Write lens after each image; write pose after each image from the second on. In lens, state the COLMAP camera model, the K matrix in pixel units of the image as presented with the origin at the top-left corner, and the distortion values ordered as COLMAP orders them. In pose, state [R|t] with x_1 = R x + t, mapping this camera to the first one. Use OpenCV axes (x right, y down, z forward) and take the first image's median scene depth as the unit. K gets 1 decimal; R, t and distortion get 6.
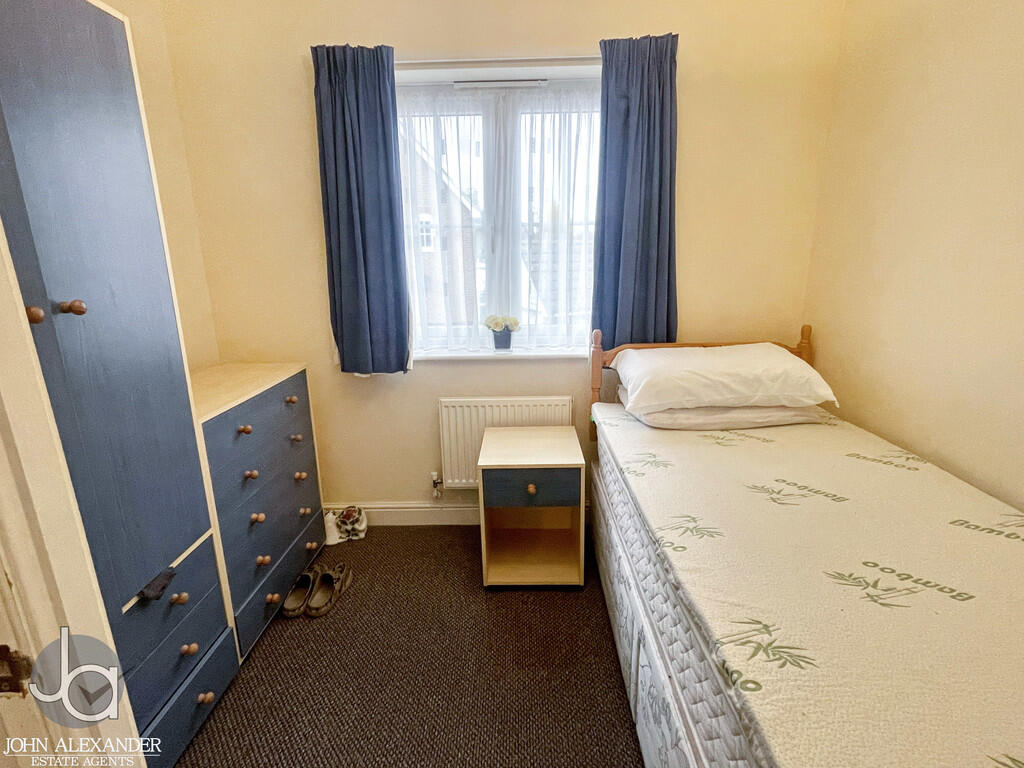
lens RADIAL K [[489.3, 0, 510.0], [0, 489.3, 382.4], [0, 0, 1]] dist [-0.003424, 0.000505]
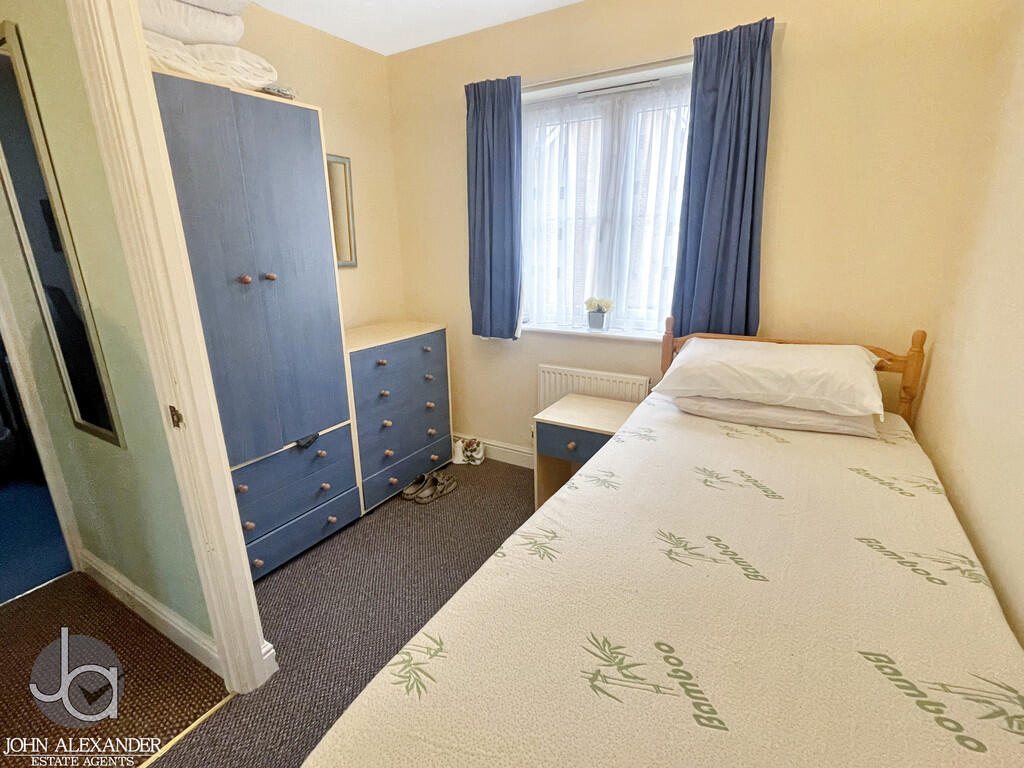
lens RADIAL K [[485.0, 0, 512.0], [0, 485.0, 384.0], [0, 0, 1]] dist [0.000169, 0.000038]
pose [[0.868159, 0.145006, -0.474630, 0.432971], [-0.124157, 0.989411, 0.075179, 0.000257], [0.480506, -0.006338, 0.876969, -0.095951]]
